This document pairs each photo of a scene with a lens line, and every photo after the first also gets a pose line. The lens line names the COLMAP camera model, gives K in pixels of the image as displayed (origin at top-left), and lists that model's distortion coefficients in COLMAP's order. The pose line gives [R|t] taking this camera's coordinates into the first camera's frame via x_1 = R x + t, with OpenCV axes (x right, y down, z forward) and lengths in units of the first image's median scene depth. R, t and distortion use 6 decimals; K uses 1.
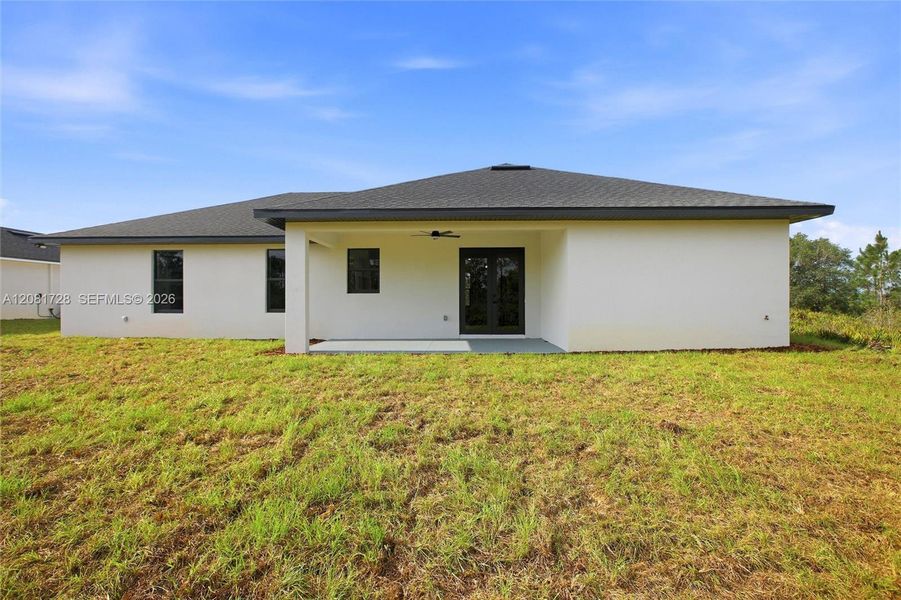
lens RADIAL K [[406.6, 0, 456.2], [0, 406.6, 296.6], [0, 0, 1]] dist [0.001717, 0.000464]
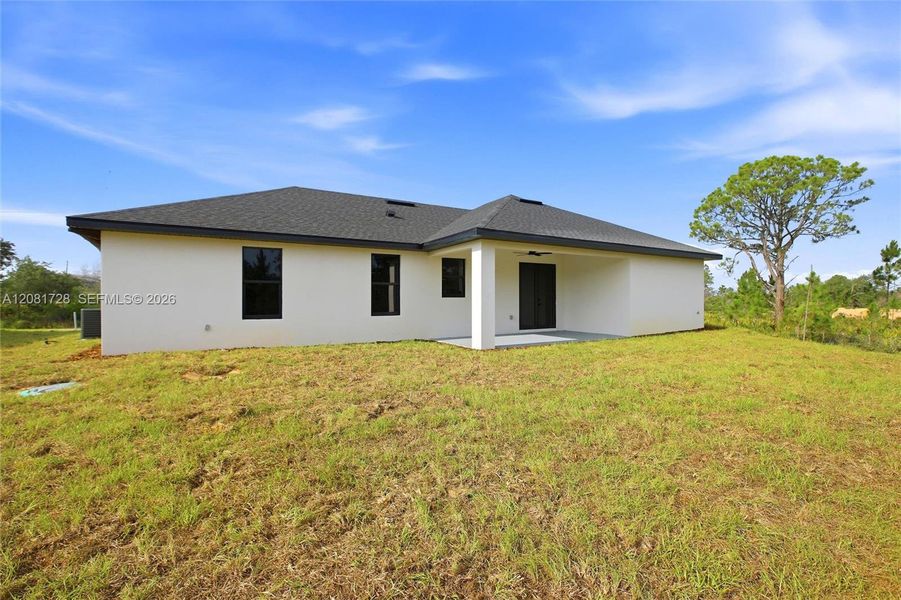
lens RADIAL K [[406.6, 0, 456.2], [0, 406.6, 296.6], [0, 0, 1]] dist [0.001717, 0.000464]
pose [[0.833807, 0.006558, 0.552017, -0.852357], [-0.004672, 0.999977, -0.004822, -0.005499], [-0.552036, 0.001441, 0.833819, 0.046382]]
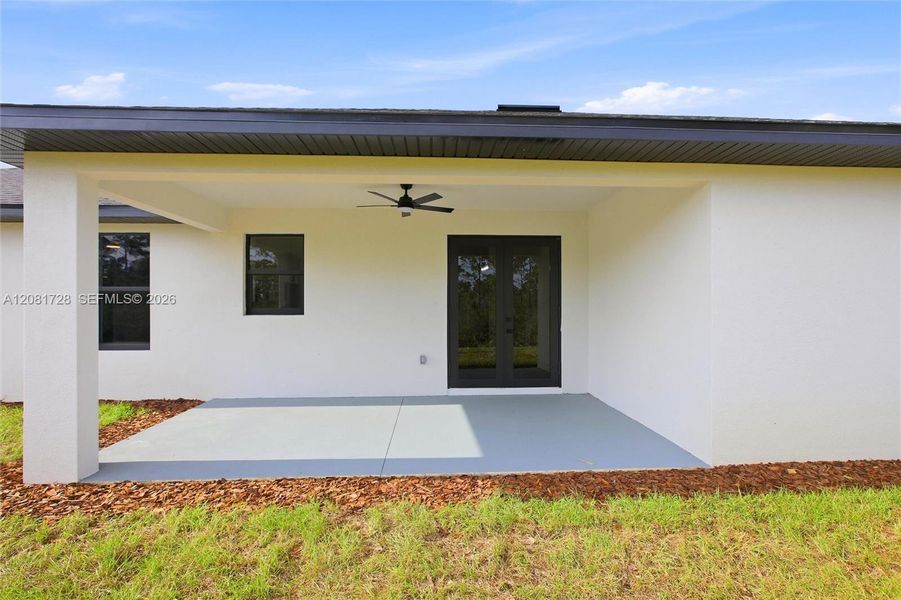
lens RADIAL K [[415.2, 0, 450.5], [0, 415.2, 300.0], [0, 0, 1]] dist [-0.001488, -0.000103]
pose [[0.998181, 0.003848, 0.060172, -0.022939], [-0.002850, 0.999857, -0.016663, -0.020155], [-0.060228, 0.016461, 0.998049, 0.420912]]
